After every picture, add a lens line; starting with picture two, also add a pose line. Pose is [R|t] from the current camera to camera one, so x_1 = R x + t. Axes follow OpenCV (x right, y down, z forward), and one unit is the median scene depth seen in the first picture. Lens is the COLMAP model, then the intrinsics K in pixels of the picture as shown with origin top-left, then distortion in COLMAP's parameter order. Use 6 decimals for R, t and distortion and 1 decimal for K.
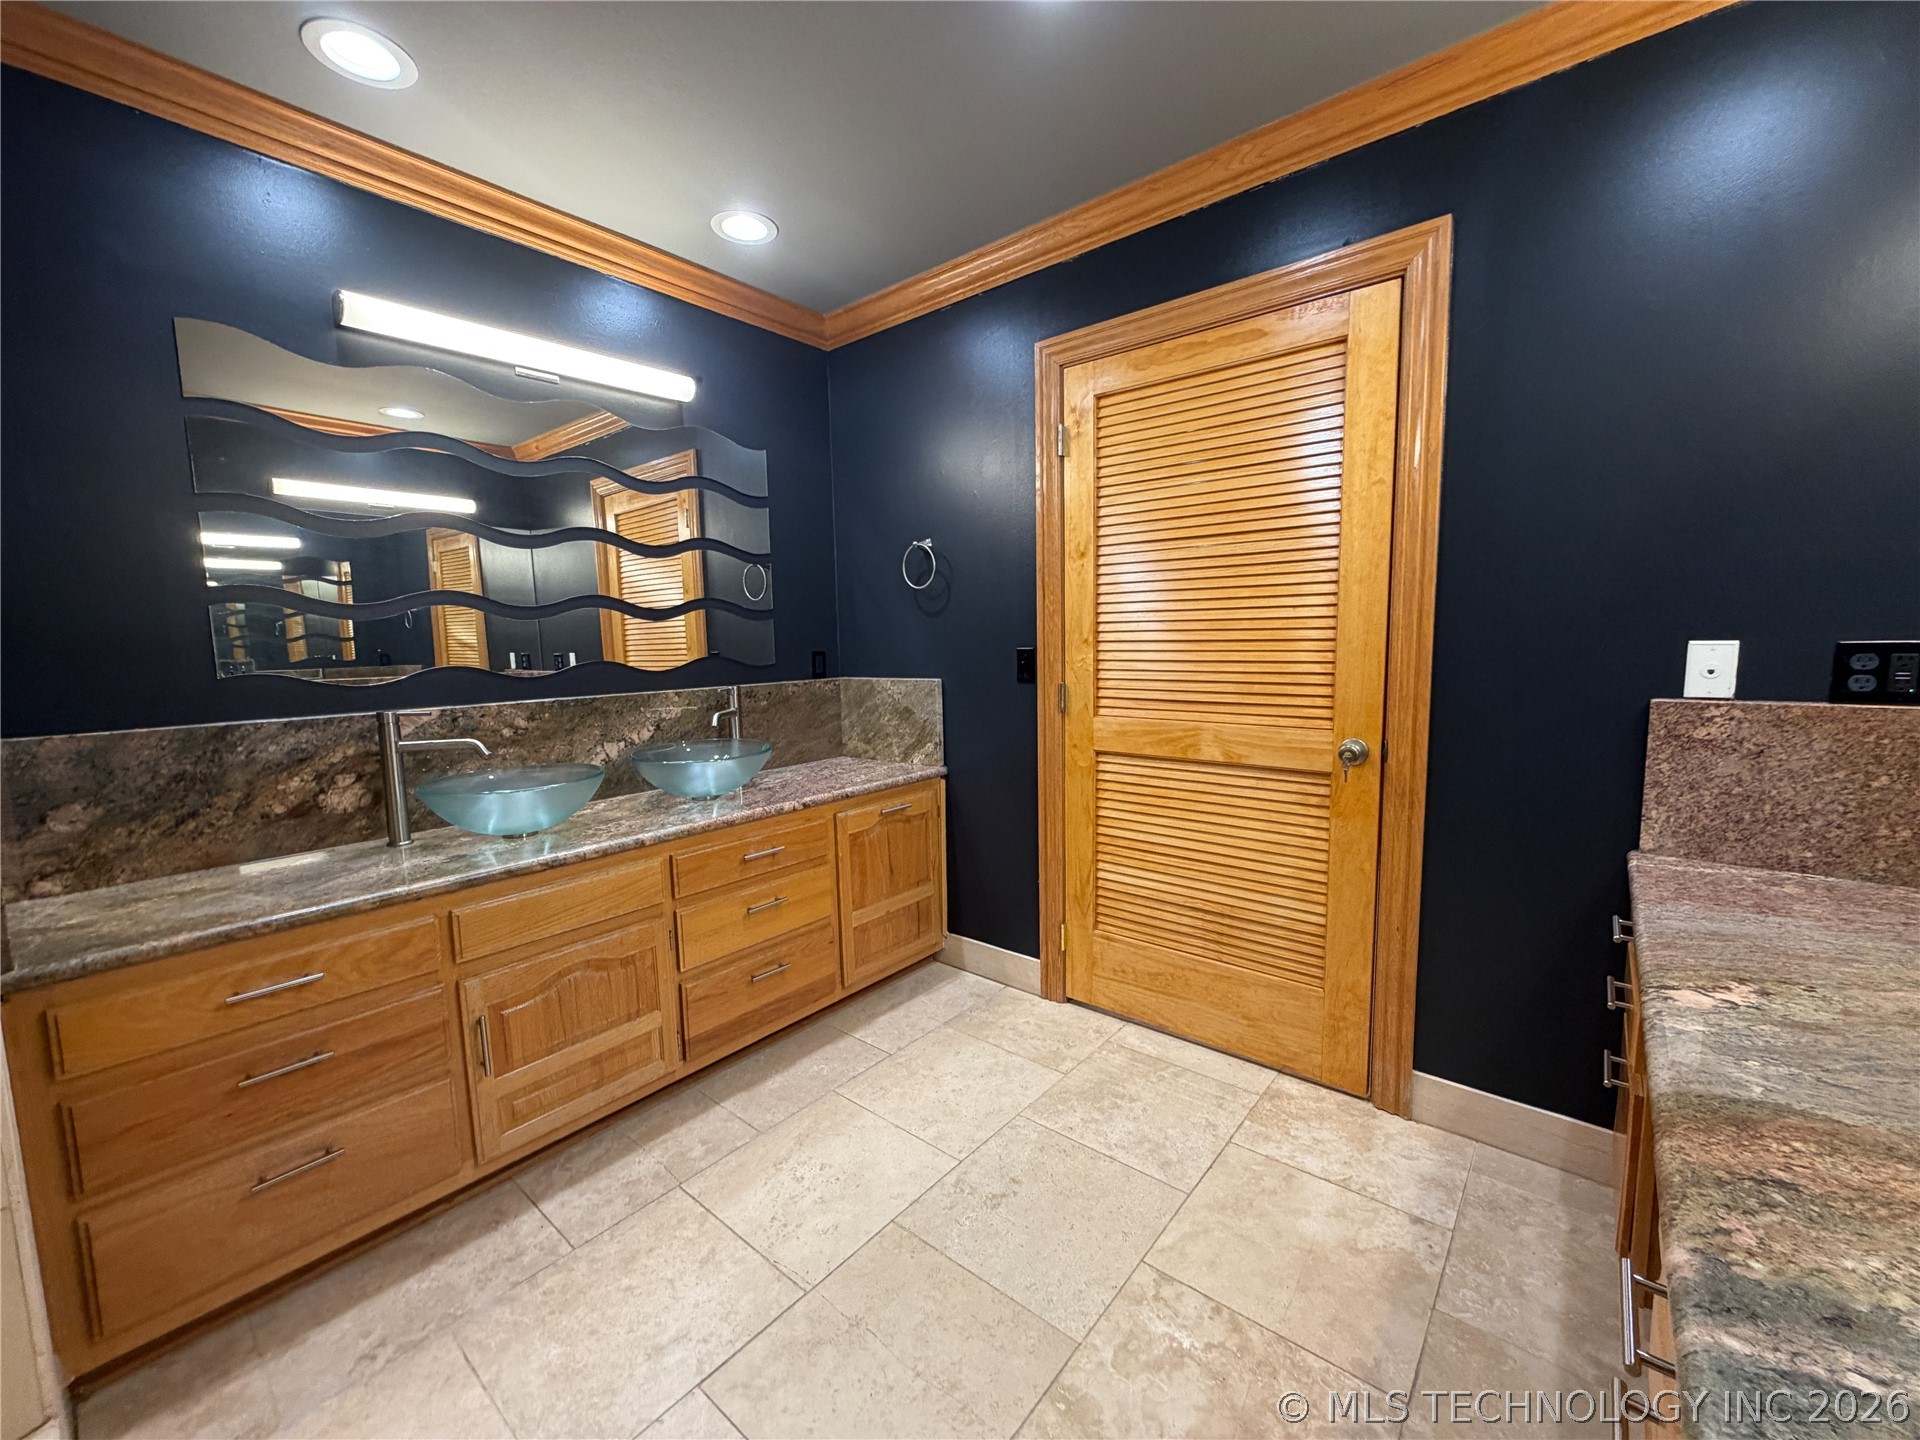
lens RADIAL K [[769.9, 0, 953.9], [0, 769.9, 719.5], [0, 0, 1]] dist [0.002652, 0.000464]
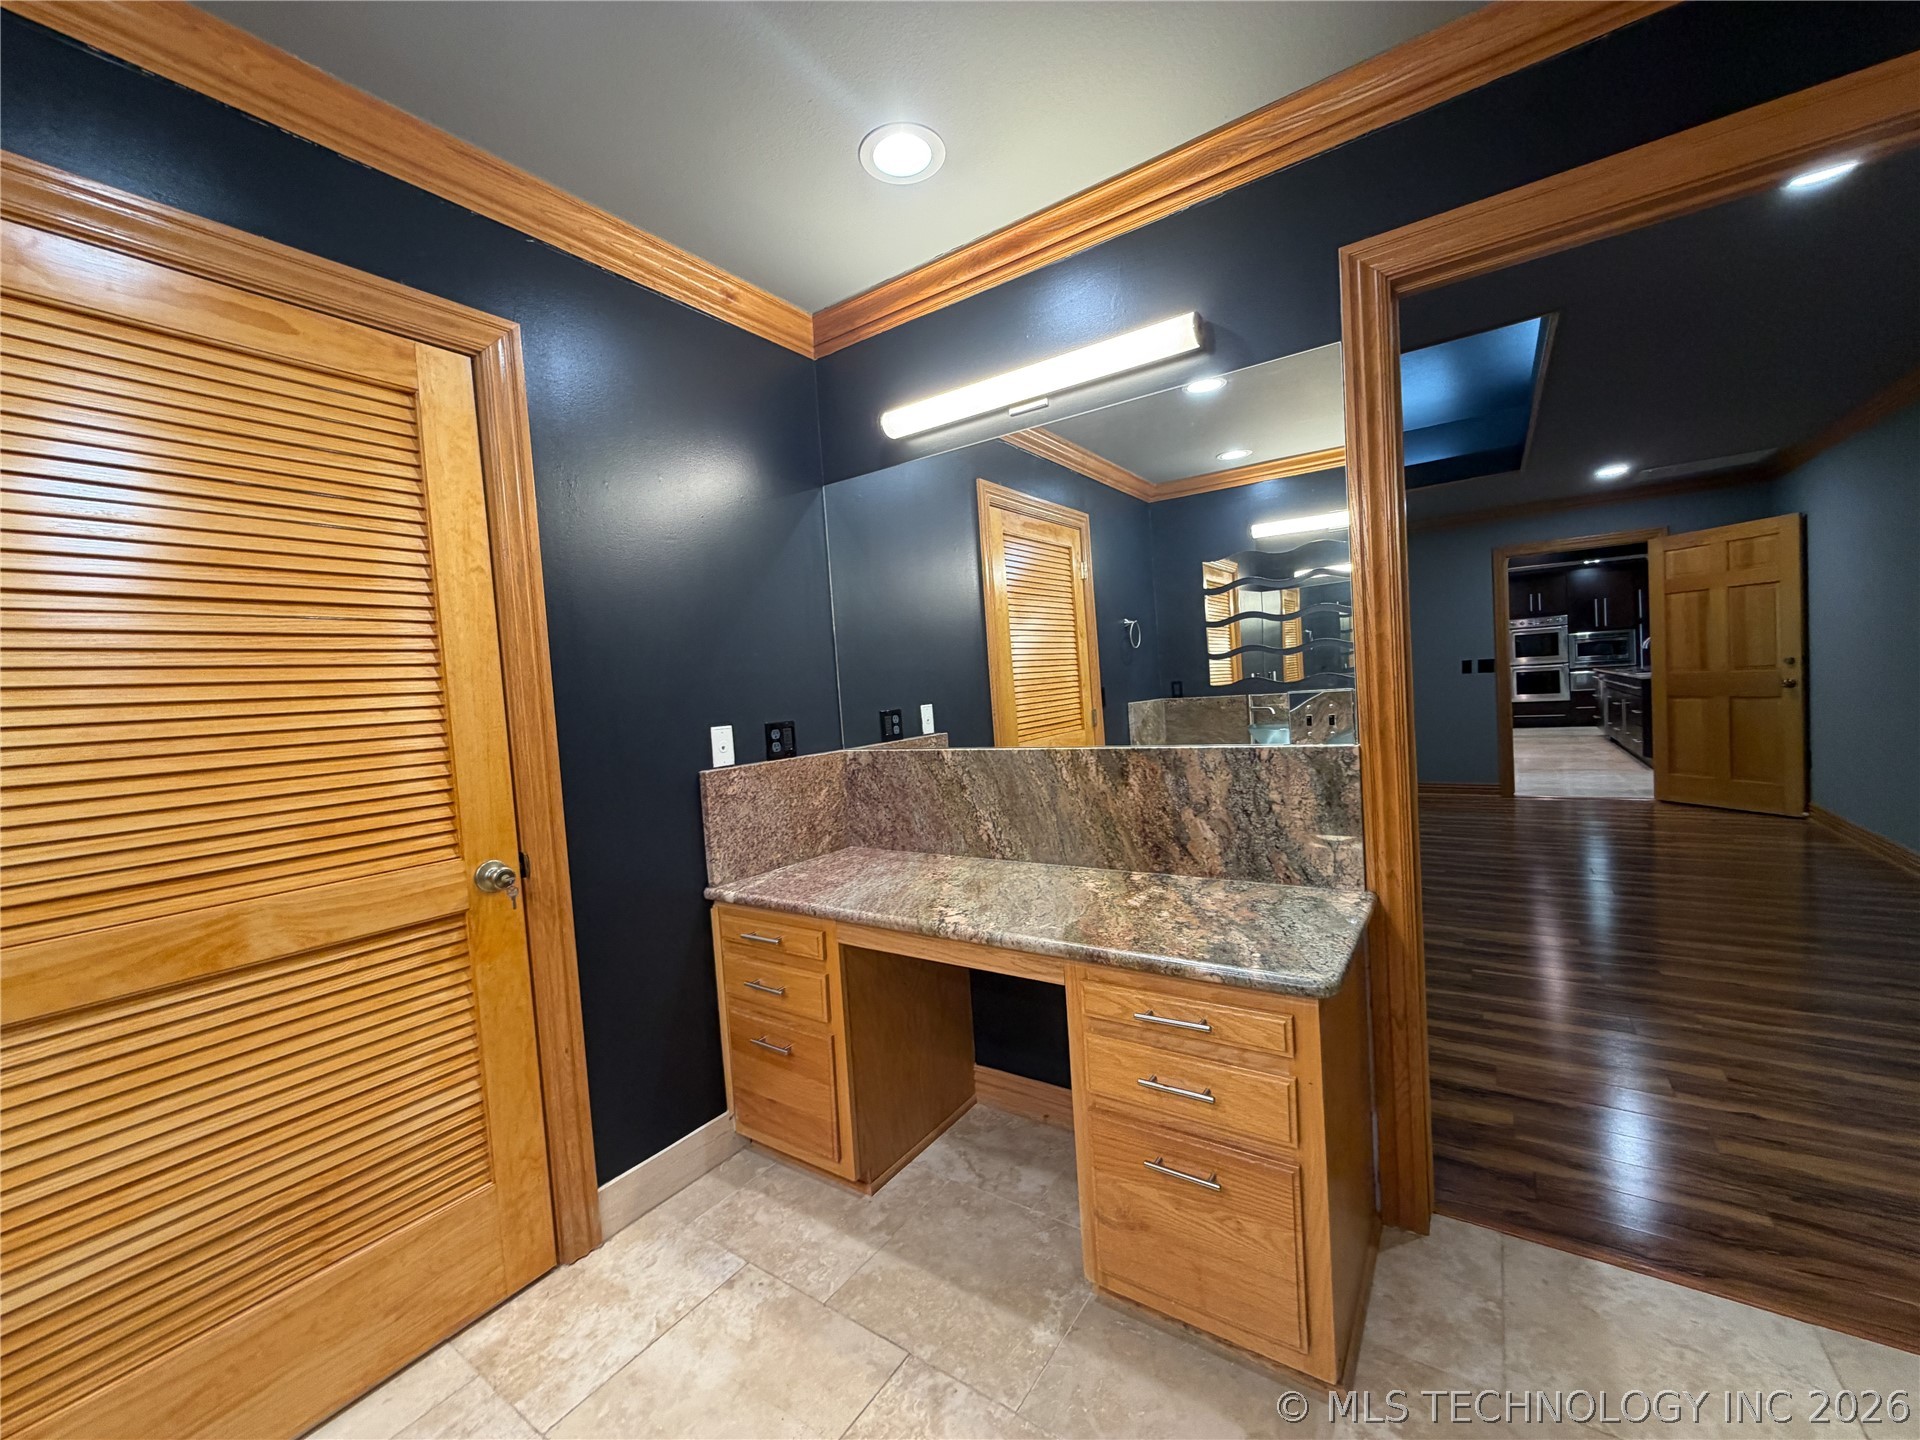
lens RADIAL K [[769.9, 0, 953.9], [0, 769.9, 719.5], [0, 0, 1]] dist [0.002652, 0.000464]
pose [[-0.087459, -0.015390, 0.996049, -0.473466], [0.177534, 0.983633, 0.030786, -0.081386], [-0.980221, 0.179525, -0.083295, 0.687070]]
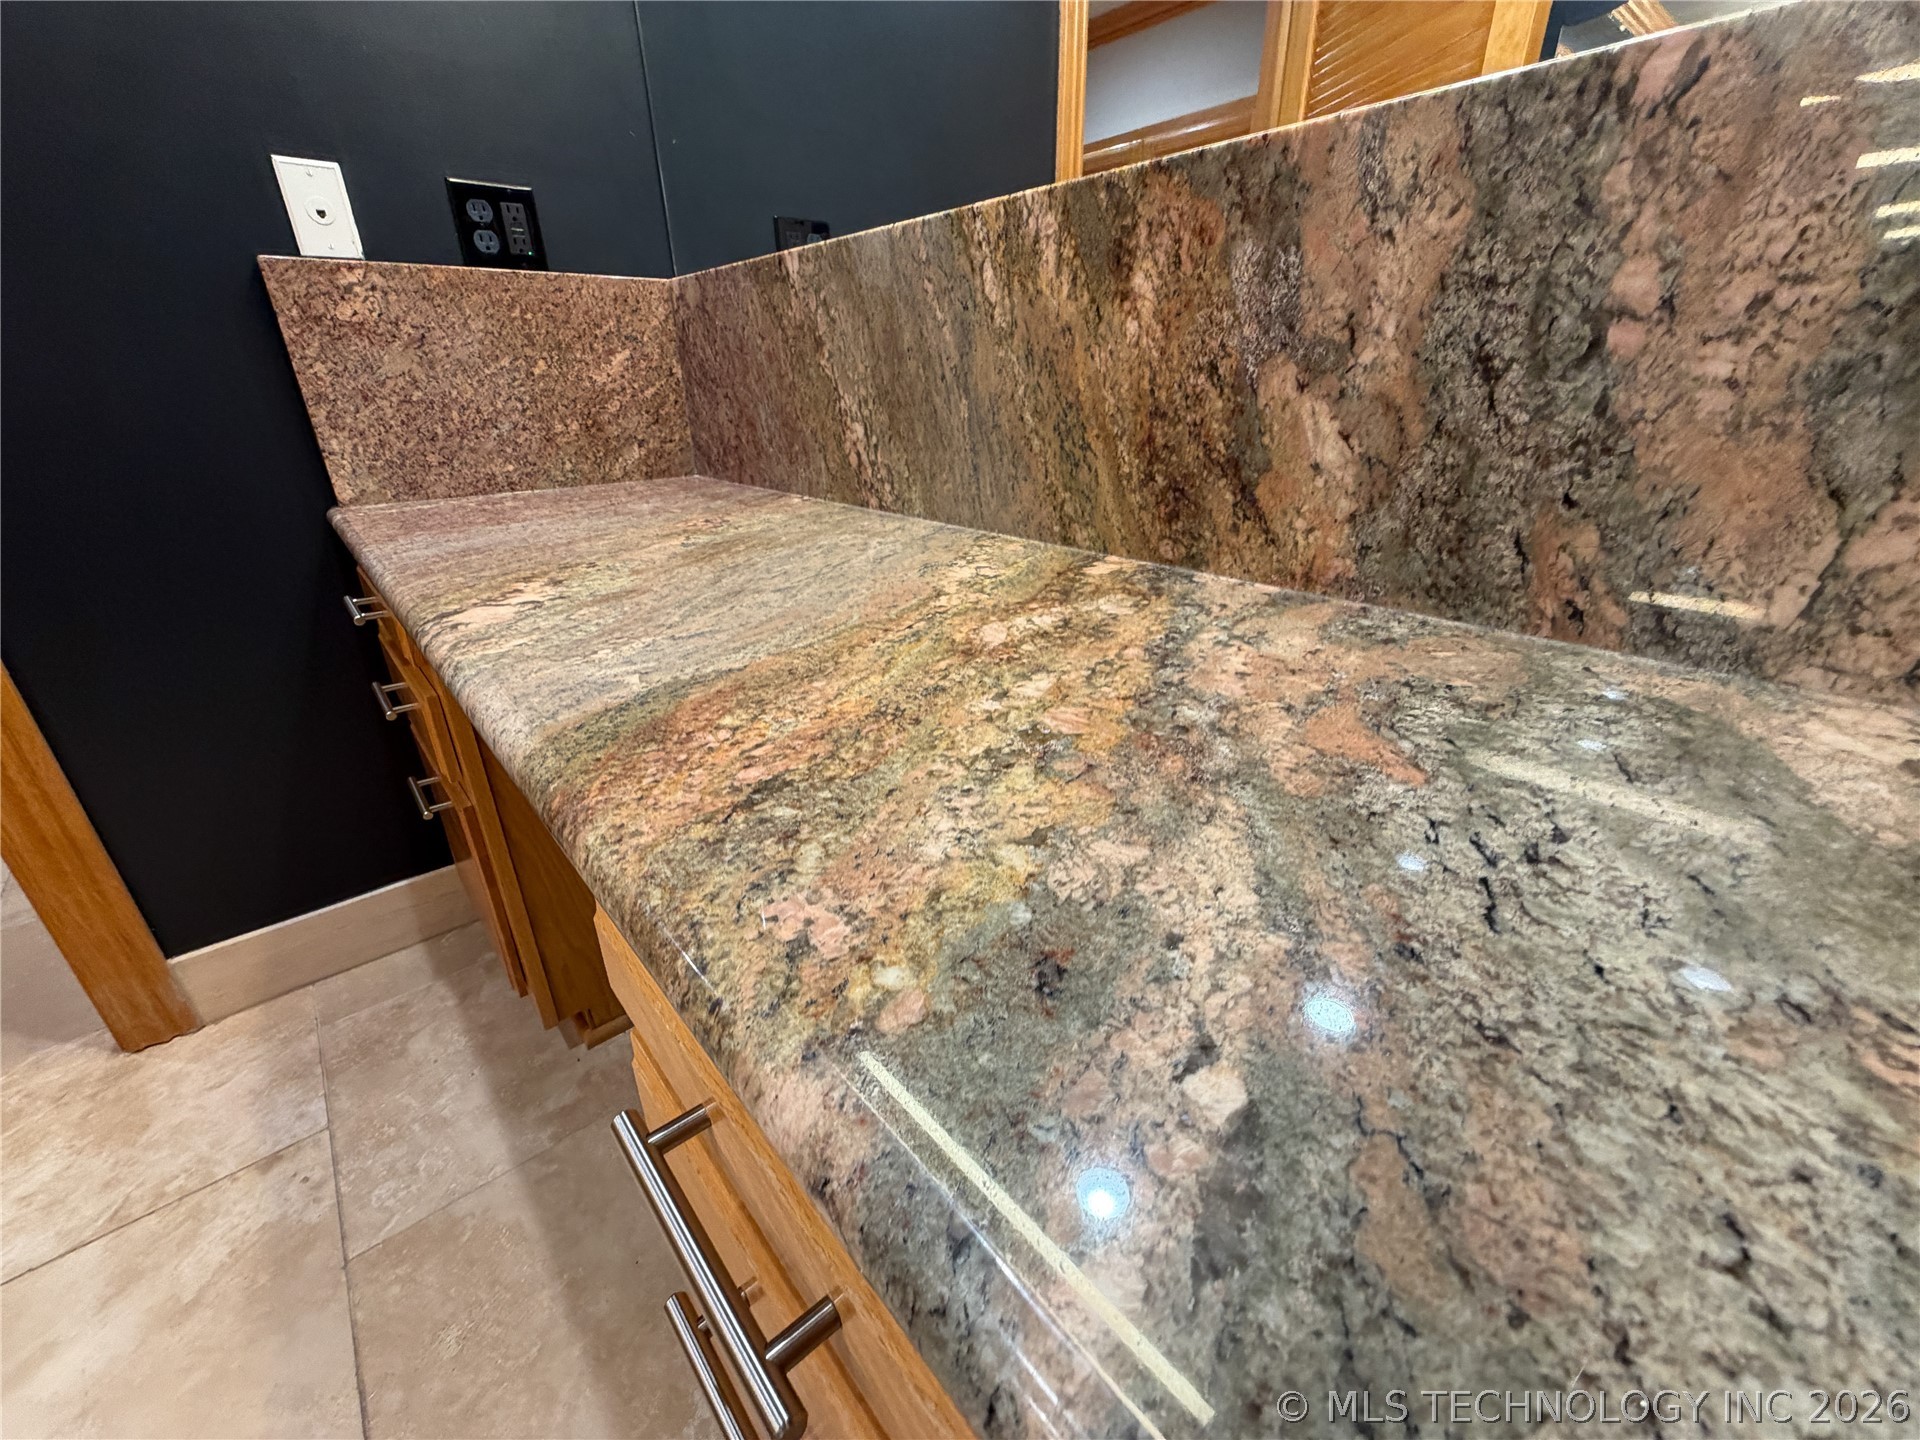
lens RADIAL K [[773.3, 0, 954.7], [0, 773.3, 722.4], [0, 0, 1]] dist [0.000431, -0.000033]
pose [[0.165358, -0.387059, 0.907106, 0.275841], [0.120375, 0.920812, 0.370964, 0.165681], [-0.978860, 0.047851, 0.198856, 0.334224]]
